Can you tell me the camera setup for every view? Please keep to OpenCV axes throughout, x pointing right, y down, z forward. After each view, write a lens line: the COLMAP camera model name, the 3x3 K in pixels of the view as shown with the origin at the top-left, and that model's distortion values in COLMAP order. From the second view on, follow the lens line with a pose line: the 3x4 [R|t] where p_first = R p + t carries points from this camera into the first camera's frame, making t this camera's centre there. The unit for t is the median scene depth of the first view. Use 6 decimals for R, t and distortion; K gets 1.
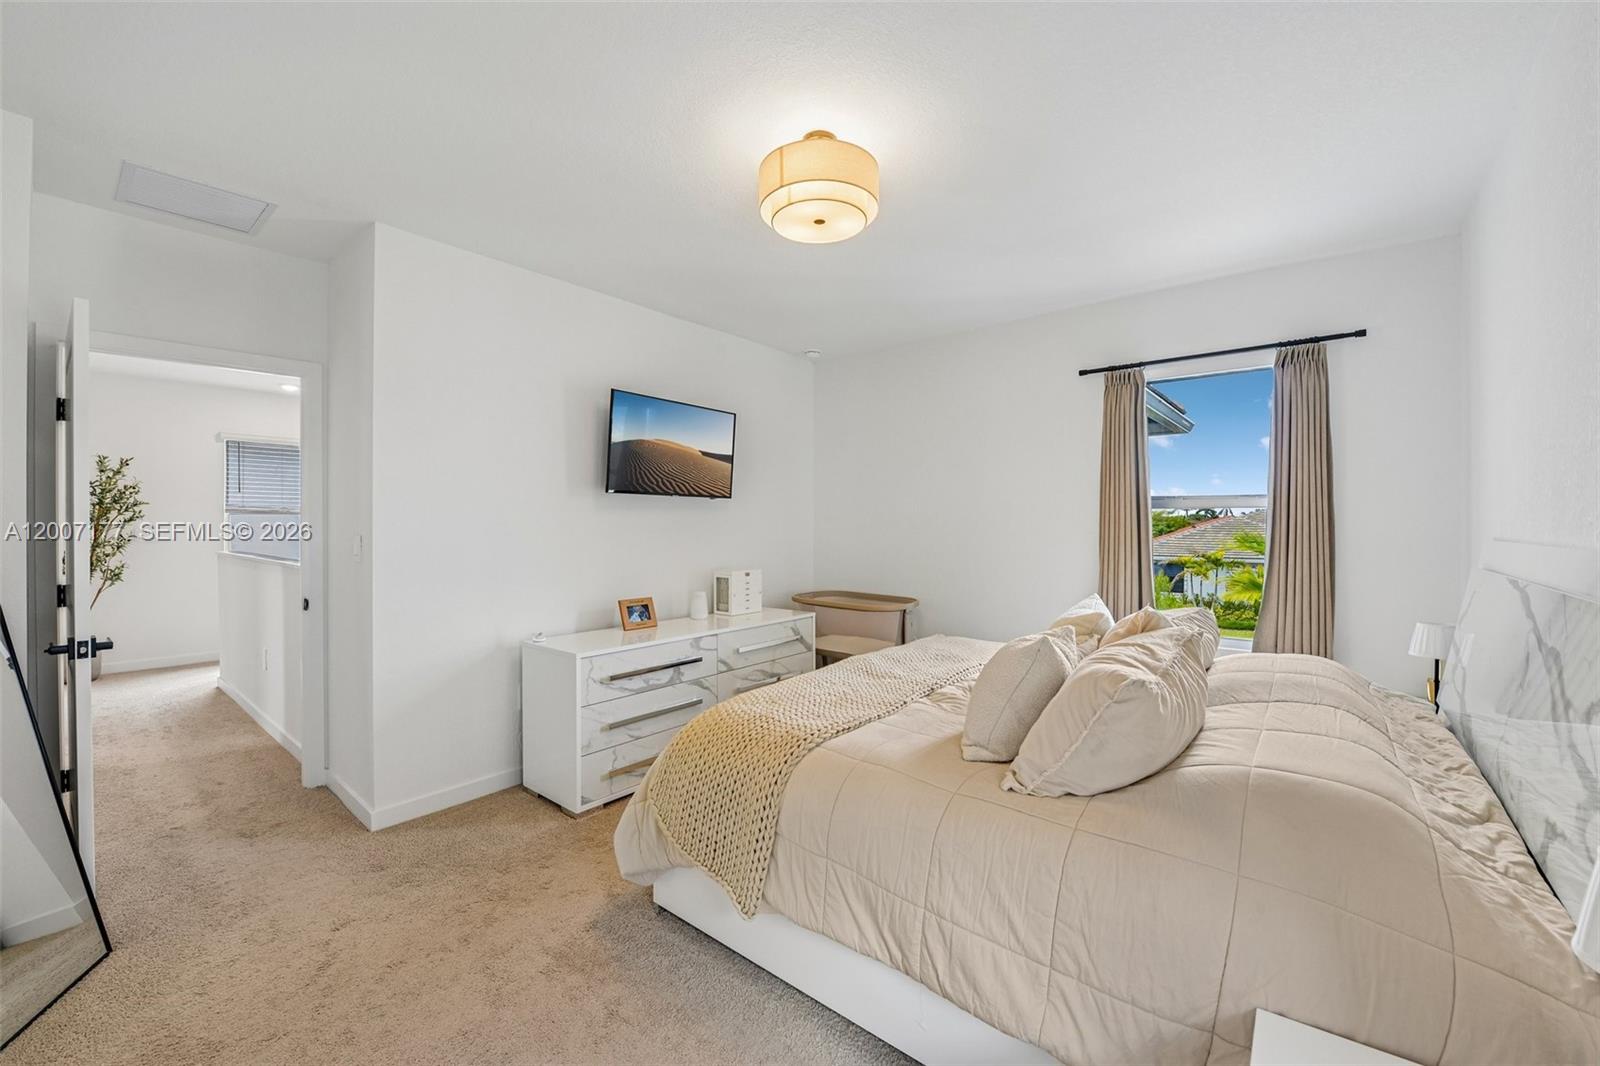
lens RADIAL K [[627.9, 0, 809.2], [0, 627.9, 528.9], [0, 0, 1]] dist [-0.014406, 0.000127]
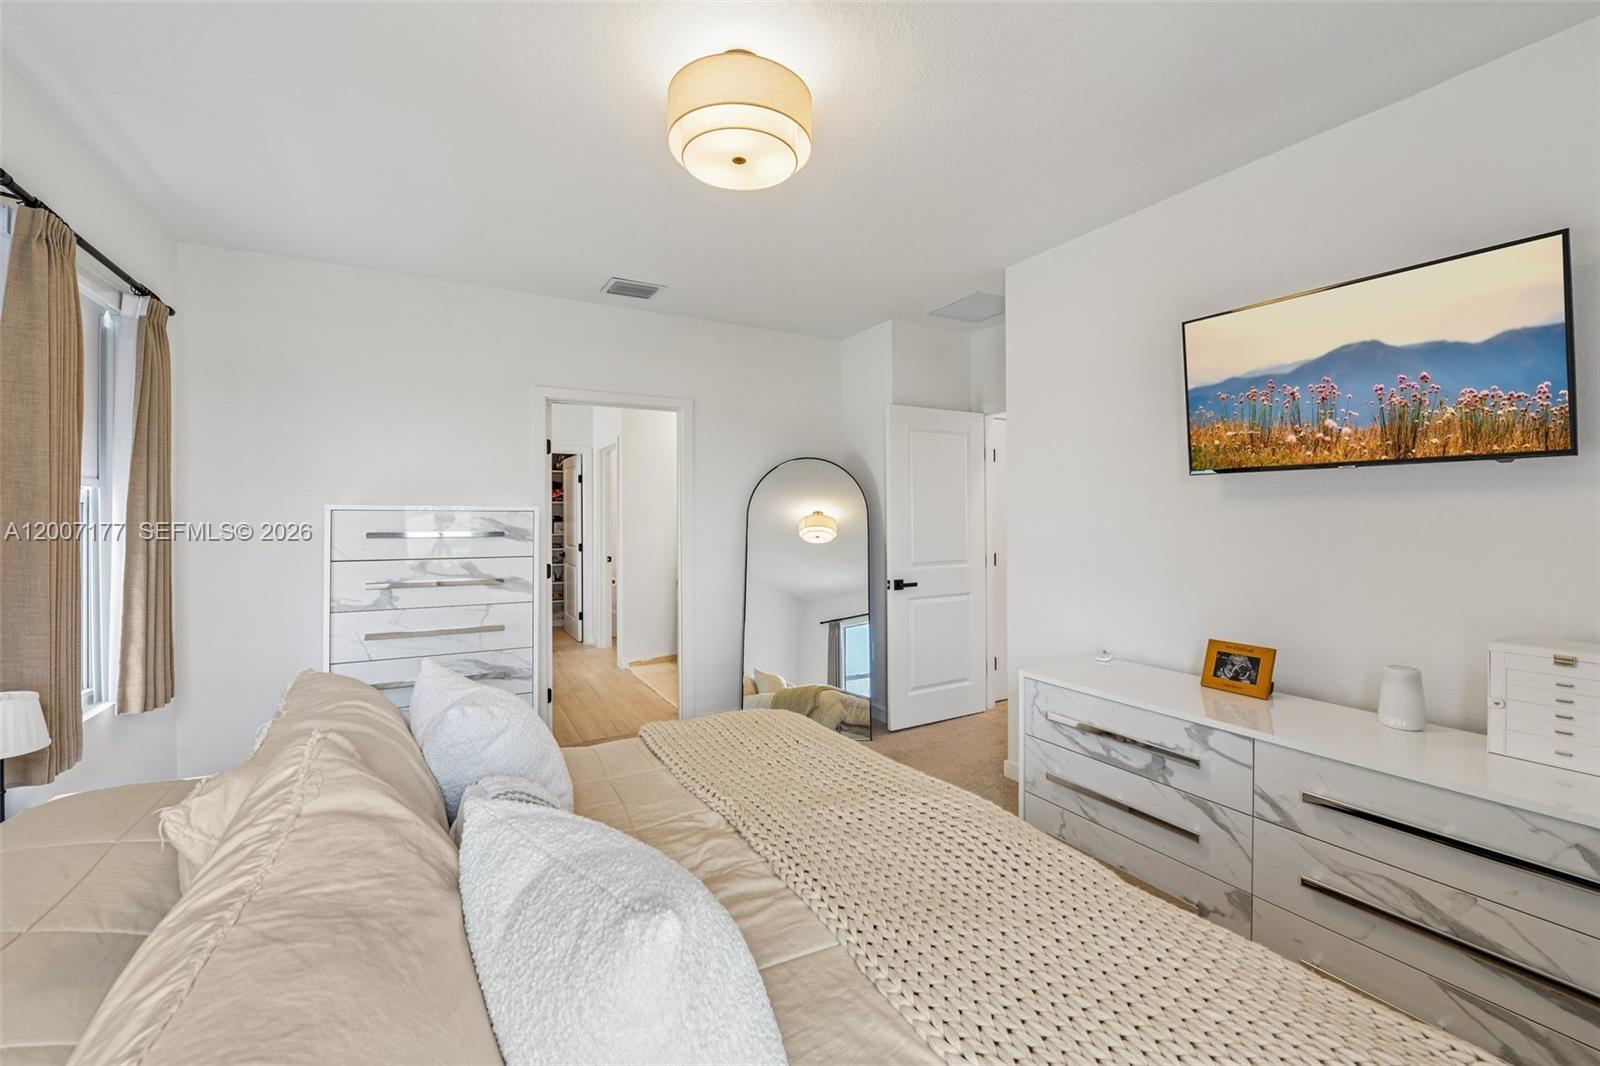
lens RADIAL K [[627.9, 0, 809.2], [0, 627.9, 528.9], [0, 0, 1]] dist [-0.014406, 0.000127]
pose [[-0.329657, 0.017271, -0.943943, 0.464552], [-0.007504, 0.999753, 0.020913, -0.011049], [0.944071, 0.013977, -0.329446, 0.854945]]
